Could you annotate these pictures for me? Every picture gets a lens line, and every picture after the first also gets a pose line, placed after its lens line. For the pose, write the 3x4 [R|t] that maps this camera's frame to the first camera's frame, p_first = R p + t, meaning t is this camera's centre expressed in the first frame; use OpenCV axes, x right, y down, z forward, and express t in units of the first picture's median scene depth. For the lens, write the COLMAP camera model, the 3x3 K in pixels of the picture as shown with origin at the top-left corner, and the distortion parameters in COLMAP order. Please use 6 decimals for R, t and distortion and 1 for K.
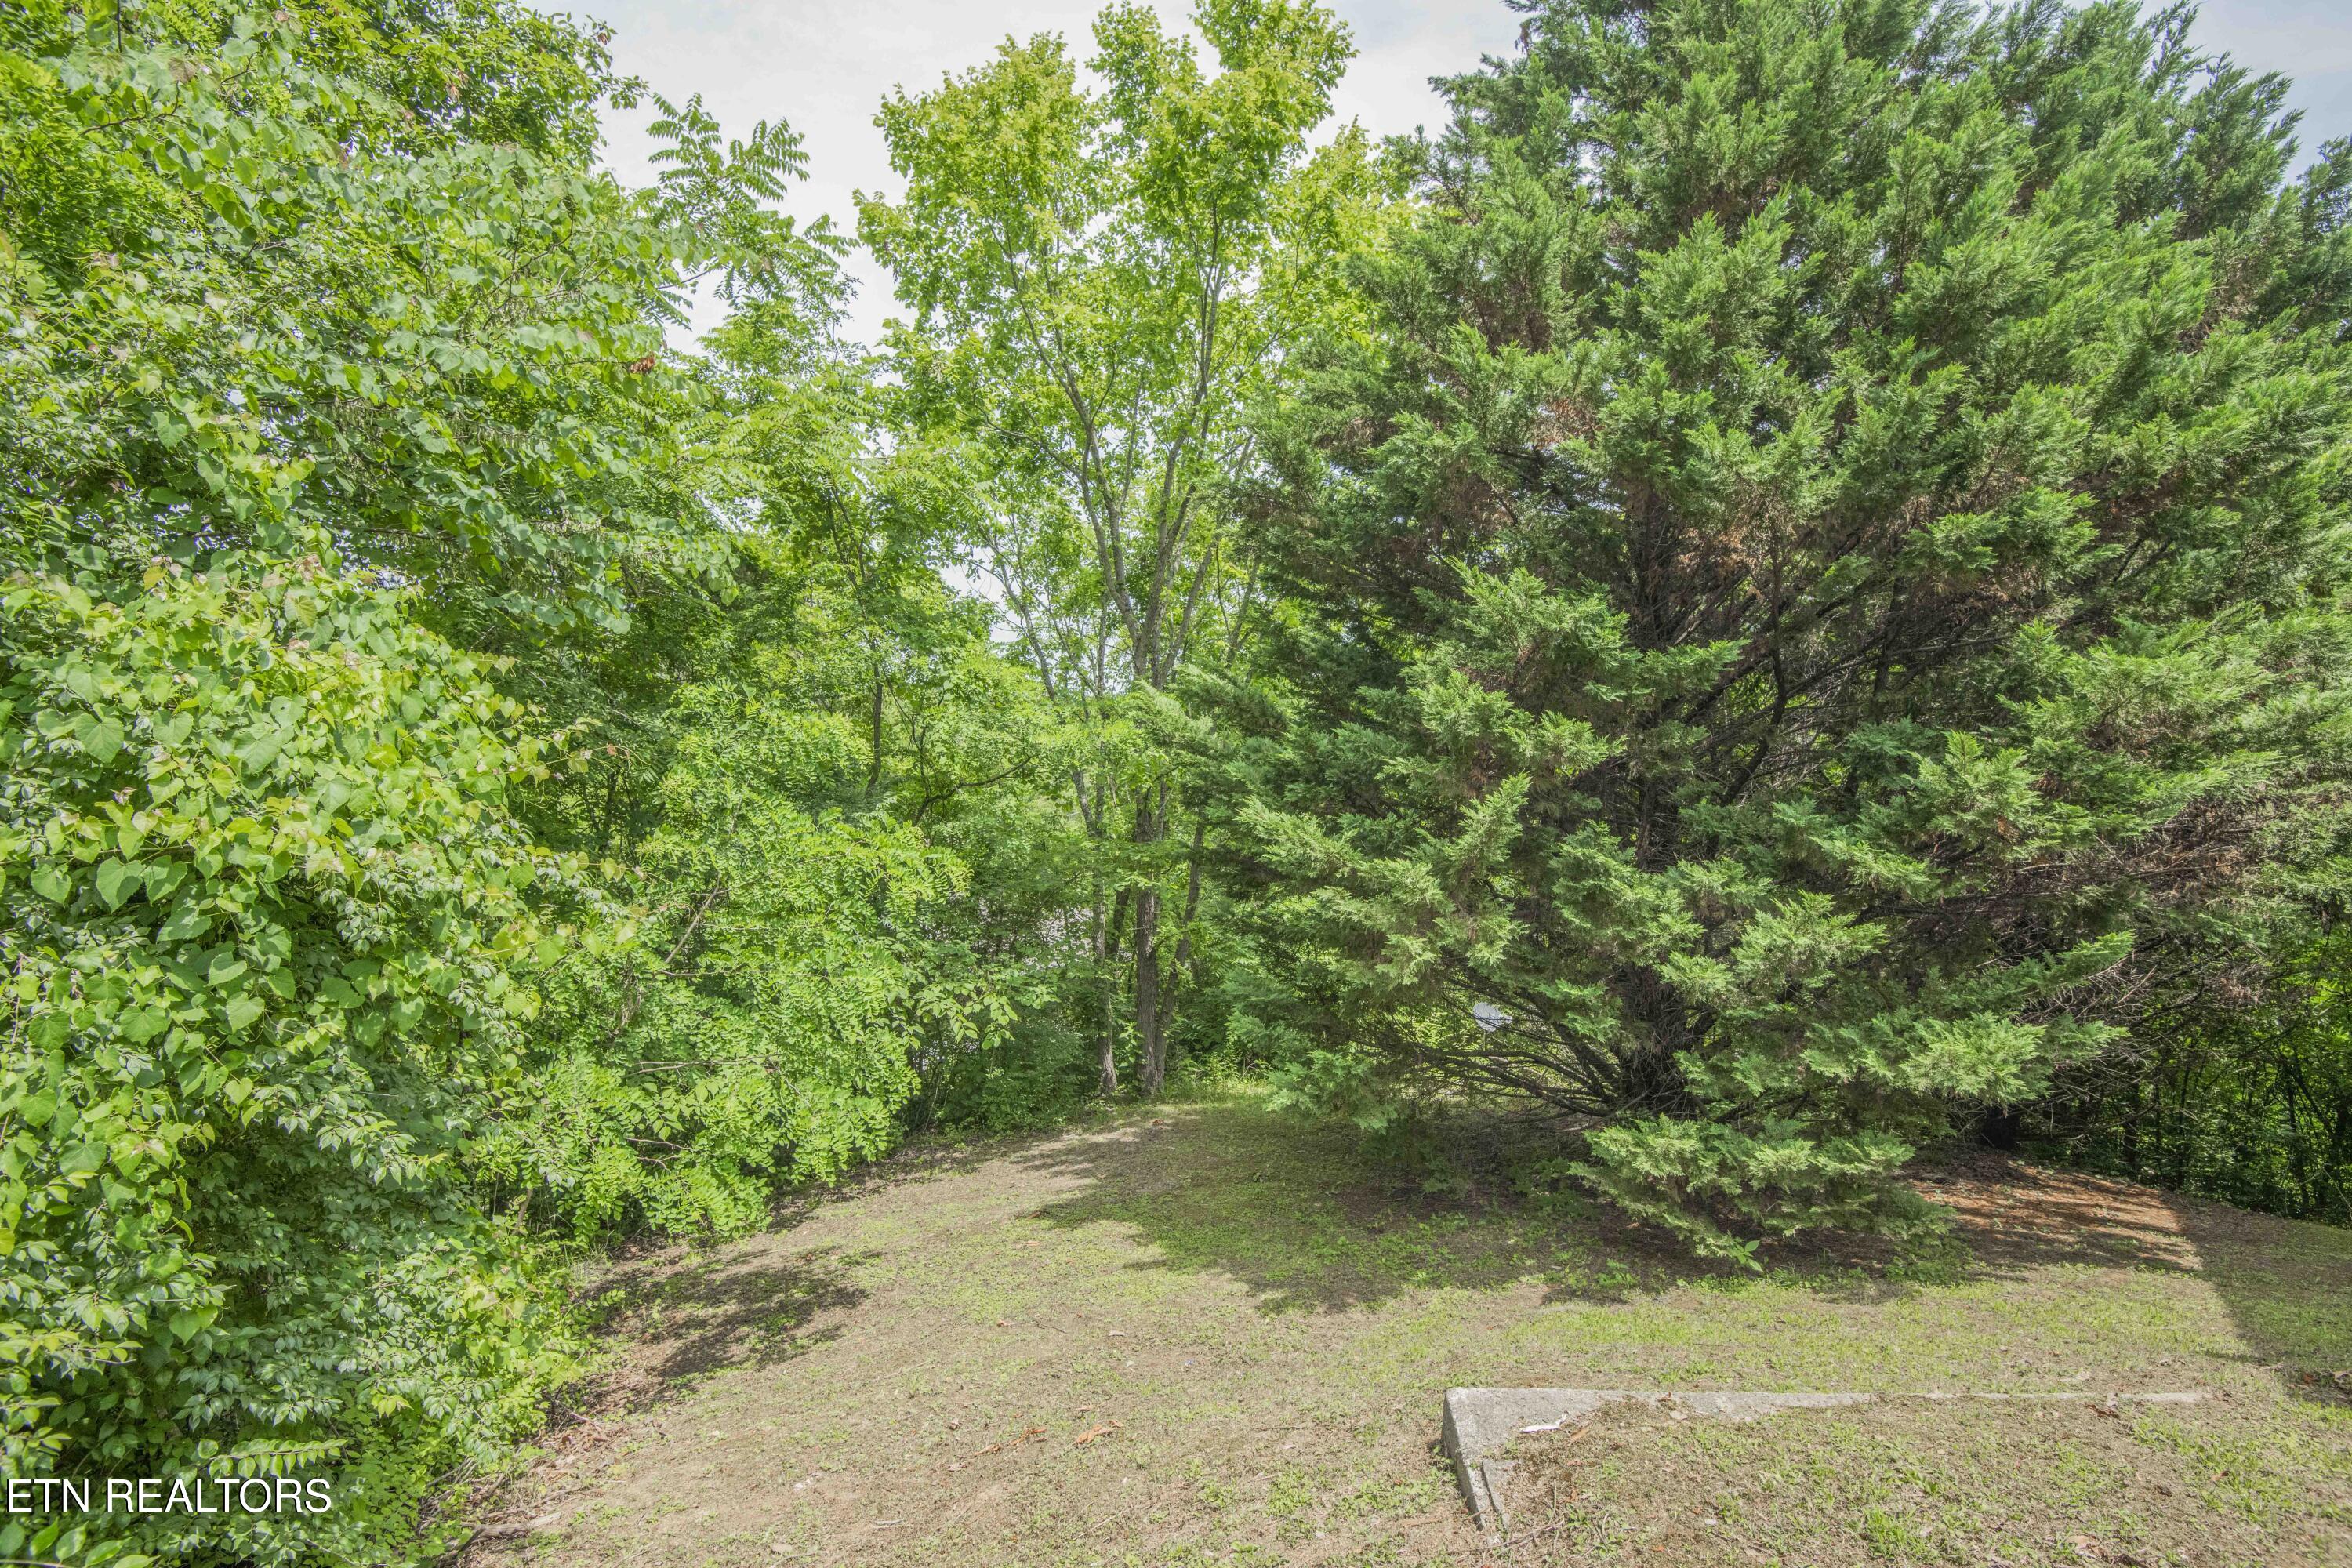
lens RADIAL K [[1087.2, 0, 1179.3], [0, 1087.2, 793.2], [0, 0, 1]] dist [-0.022863, -0.012254]
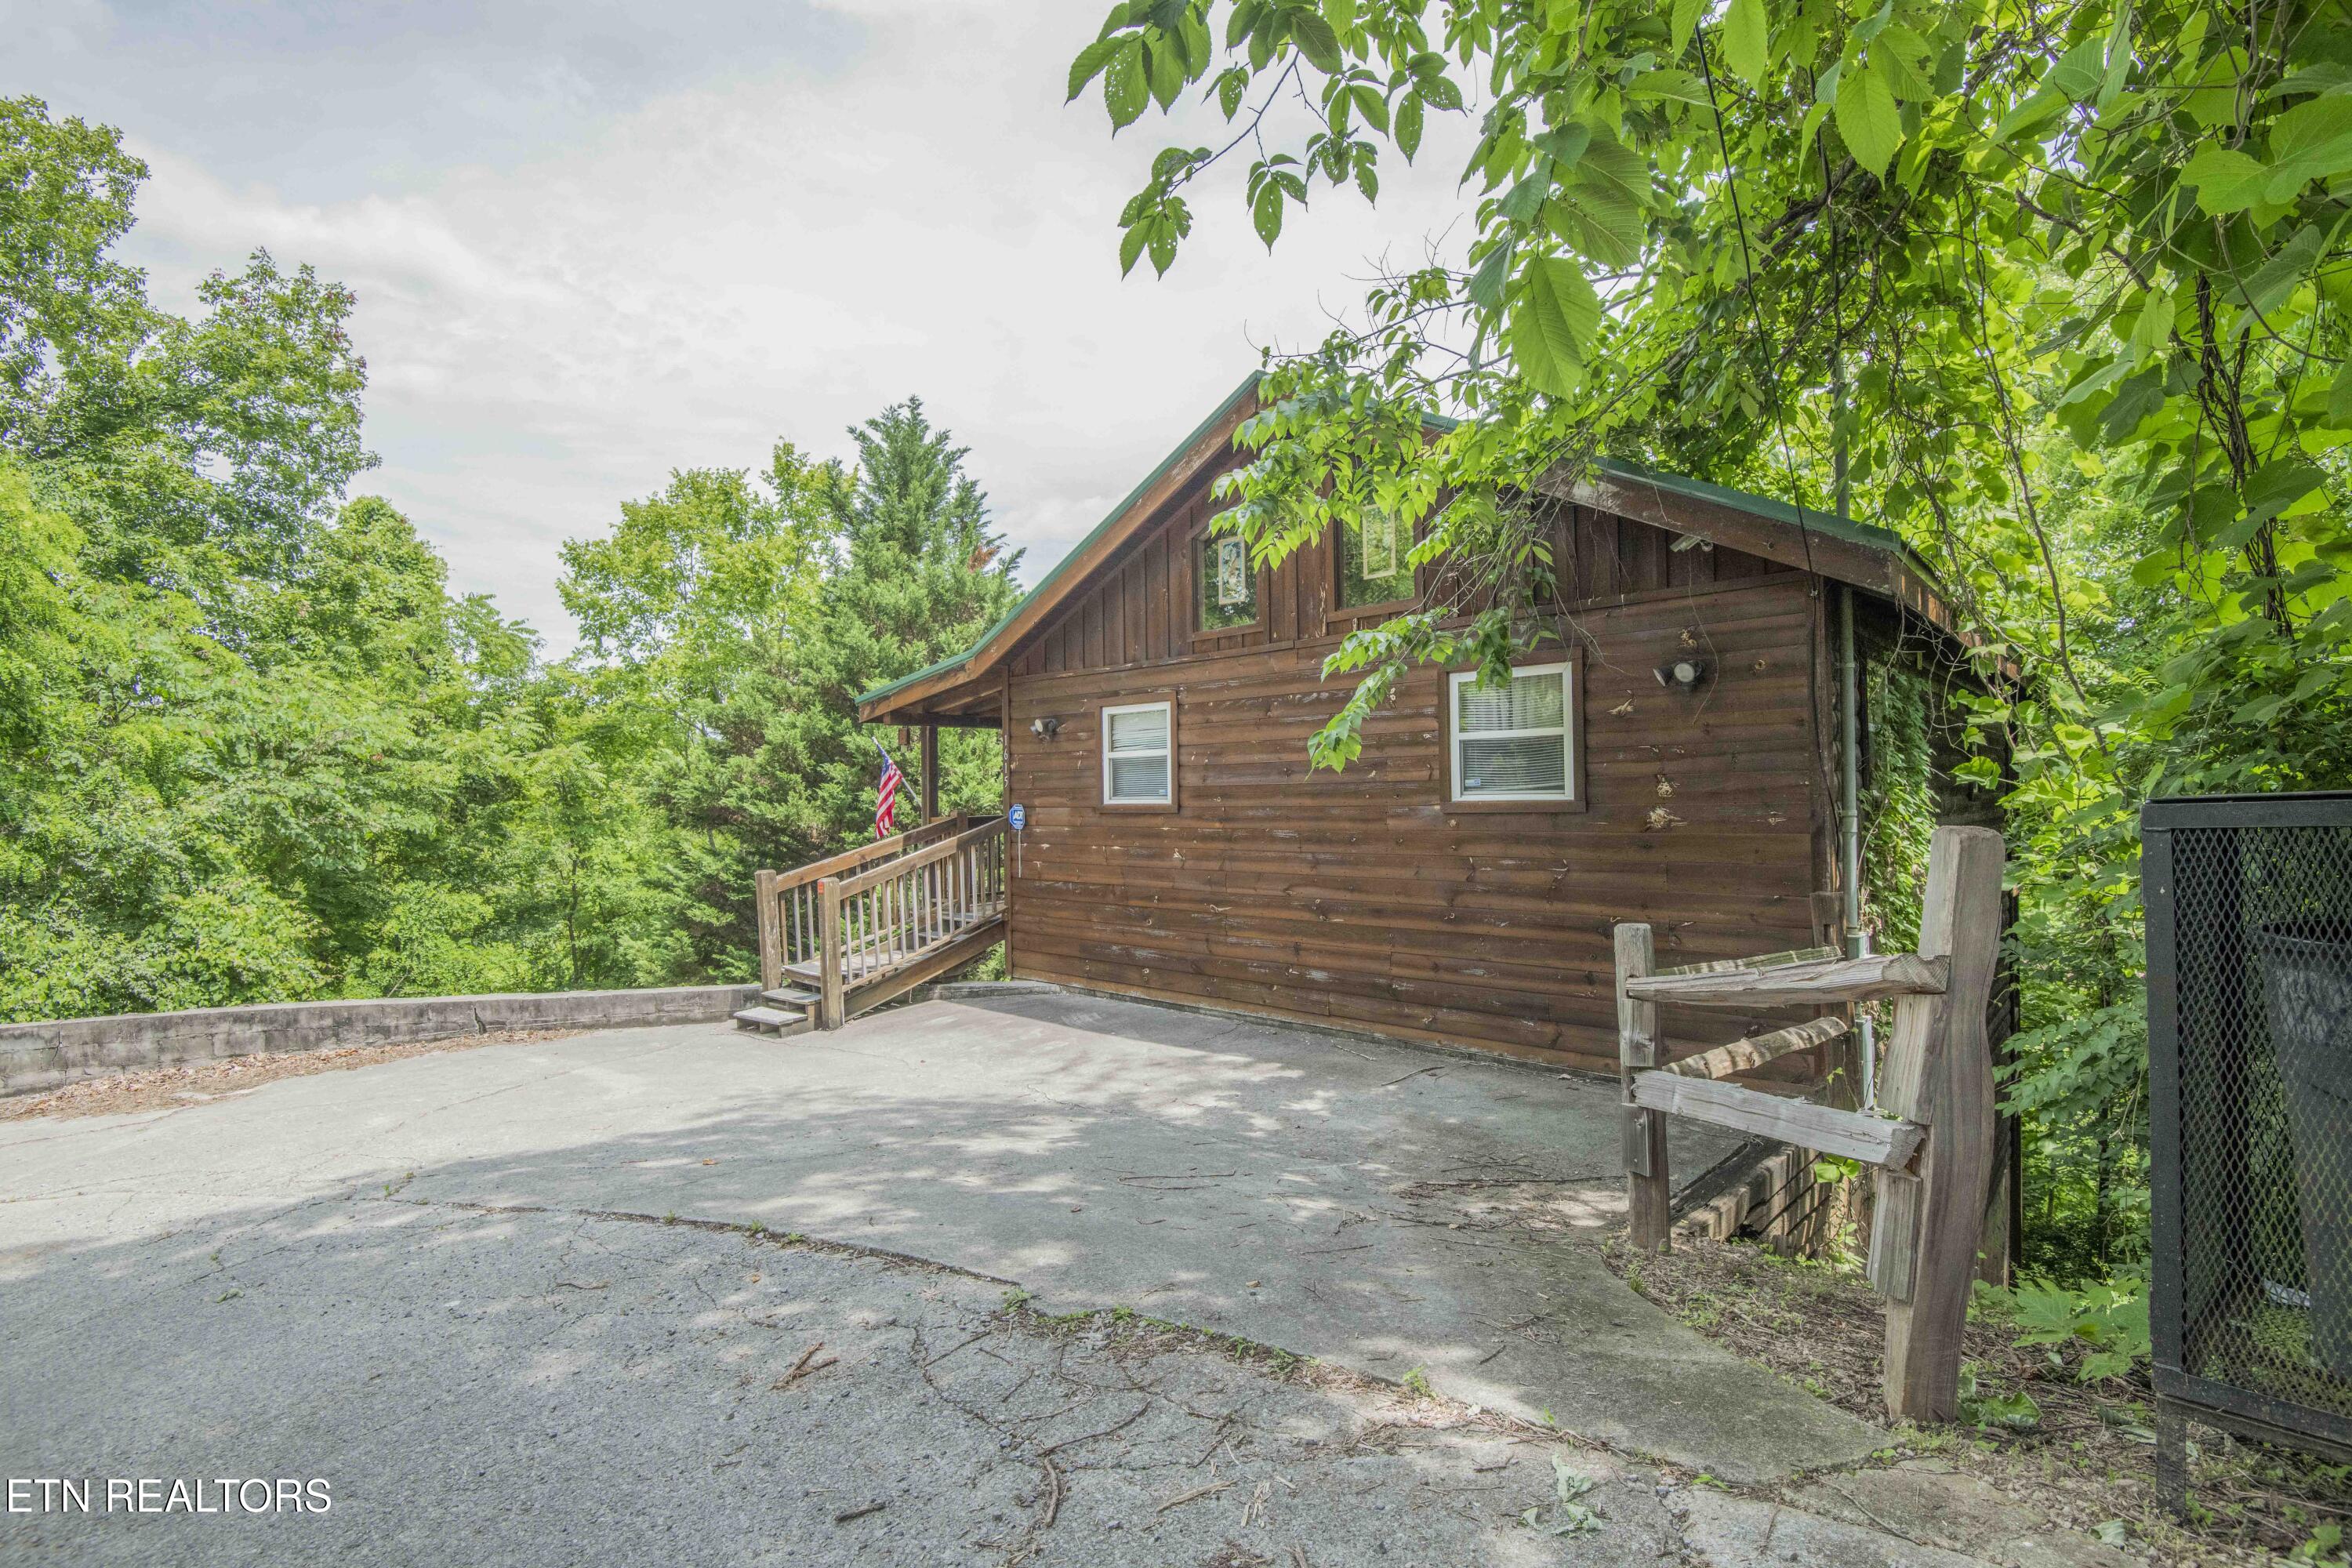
lens RADIAL K [[1087.2, 0, 1172.5], [0, 1087.2, 777.4], [0, 0, 1]] dist [-0.022863, -0.012254]
pose [[0.998001, -0.000393, 0.063202, 2.443721], [0.006780, 0.994875, -0.100882, -0.201913], [-0.062839, 0.101109, 0.992889, -3.230073]]
